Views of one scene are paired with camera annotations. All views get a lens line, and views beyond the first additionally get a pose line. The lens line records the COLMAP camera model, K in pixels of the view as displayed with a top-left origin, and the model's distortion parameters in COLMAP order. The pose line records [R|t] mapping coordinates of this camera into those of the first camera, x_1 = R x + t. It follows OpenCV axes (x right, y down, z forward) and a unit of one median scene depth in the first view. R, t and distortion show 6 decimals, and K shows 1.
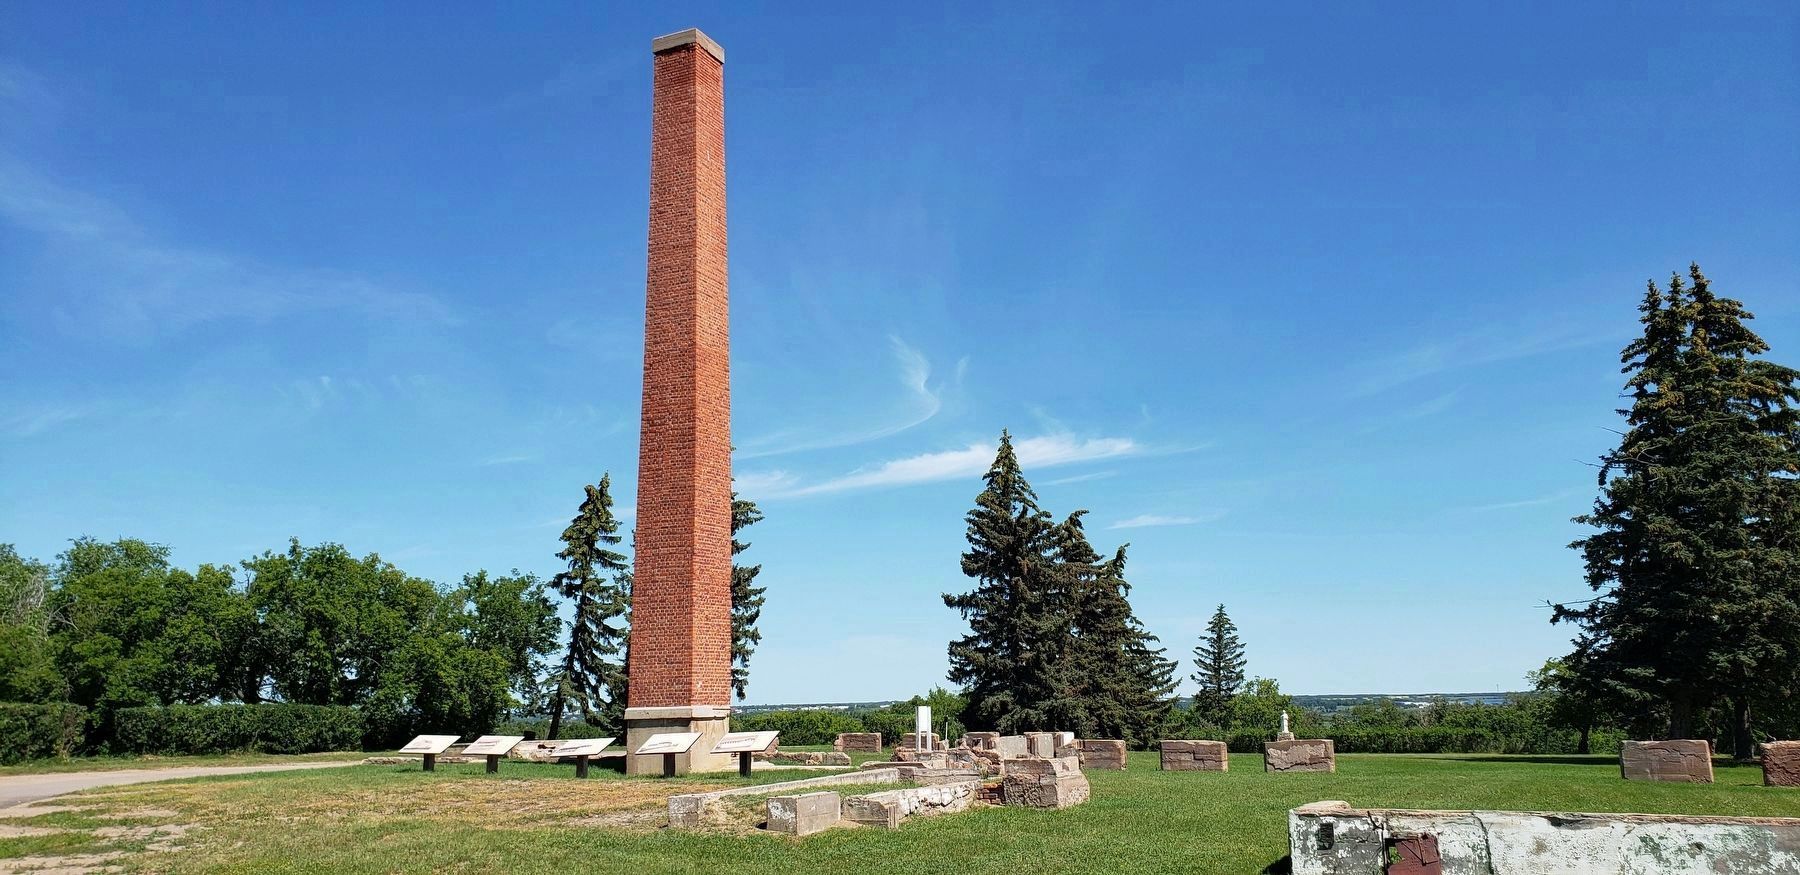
lens RADIAL K [[1336.0, 0, 888.0], [0, 1336.0, 438.8], [0, 0, 1]] dist [0.022039, -0.014426]
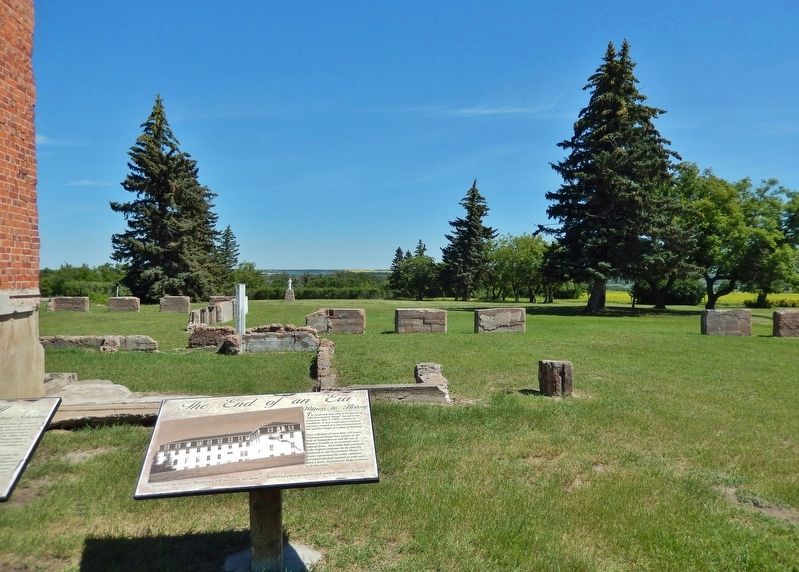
lens RADIAL K [[592.6, 0, 393.8], [0, 592.6, 289.9], [0, 0, 1]] dist [0.002098, -0.030978]
pose [[0.844264, 0.000427, 0.535927, -0.048058], [-0.119168, 0.975114, 0.186953, 0.054495], [-0.522510, -0.221703, 0.823305, 0.287700]]
